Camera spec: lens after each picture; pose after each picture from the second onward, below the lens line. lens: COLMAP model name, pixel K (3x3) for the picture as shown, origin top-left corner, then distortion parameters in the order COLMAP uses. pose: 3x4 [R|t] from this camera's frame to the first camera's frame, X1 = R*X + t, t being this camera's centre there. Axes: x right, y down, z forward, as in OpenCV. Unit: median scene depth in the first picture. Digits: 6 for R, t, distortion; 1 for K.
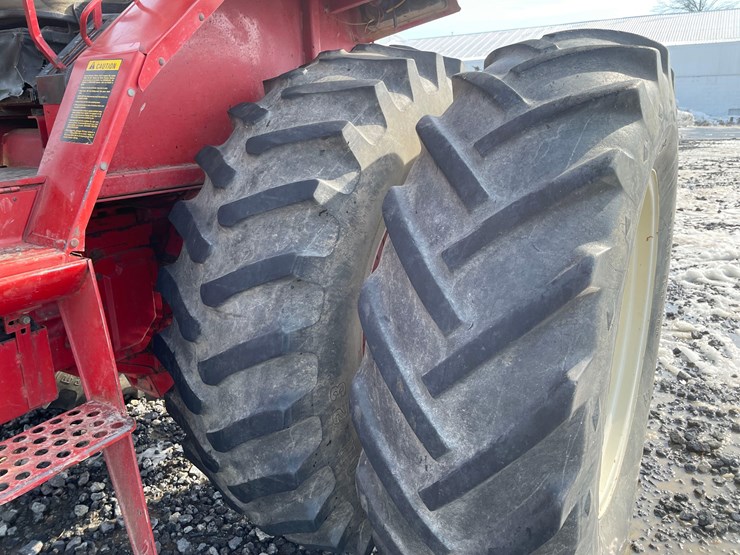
lens RADIAL K [[552.6, 0, 369.1], [0, 552.6, 272.9], [0, 0, 1]] dist [0.089088, -0.117579]
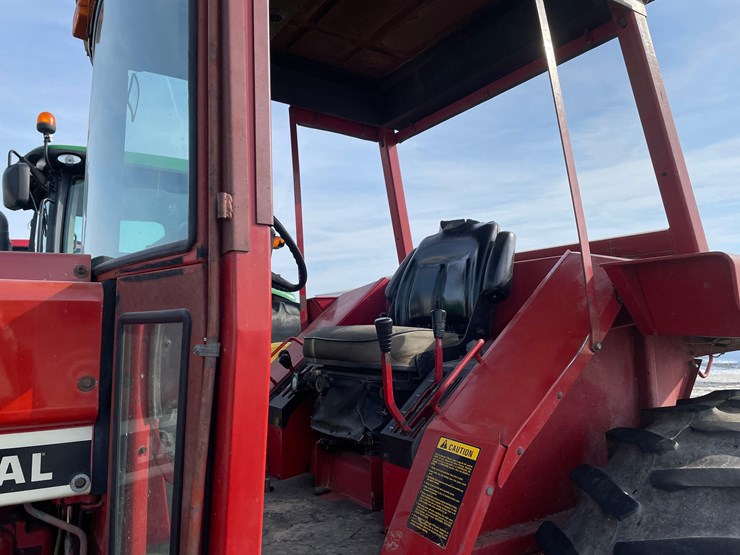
lens RADIAL K [[552.6, 0, 369.1], [0, 552.6, 272.9], [0, 0, 1]] dist [0.089088, -0.117579]
pose [[0.911646, -0.037997, -0.409217, -0.204348], [-0.117932, 0.929655, -0.349047, -0.290608], [0.393693, 0.366467, 0.843035, 0.028468]]
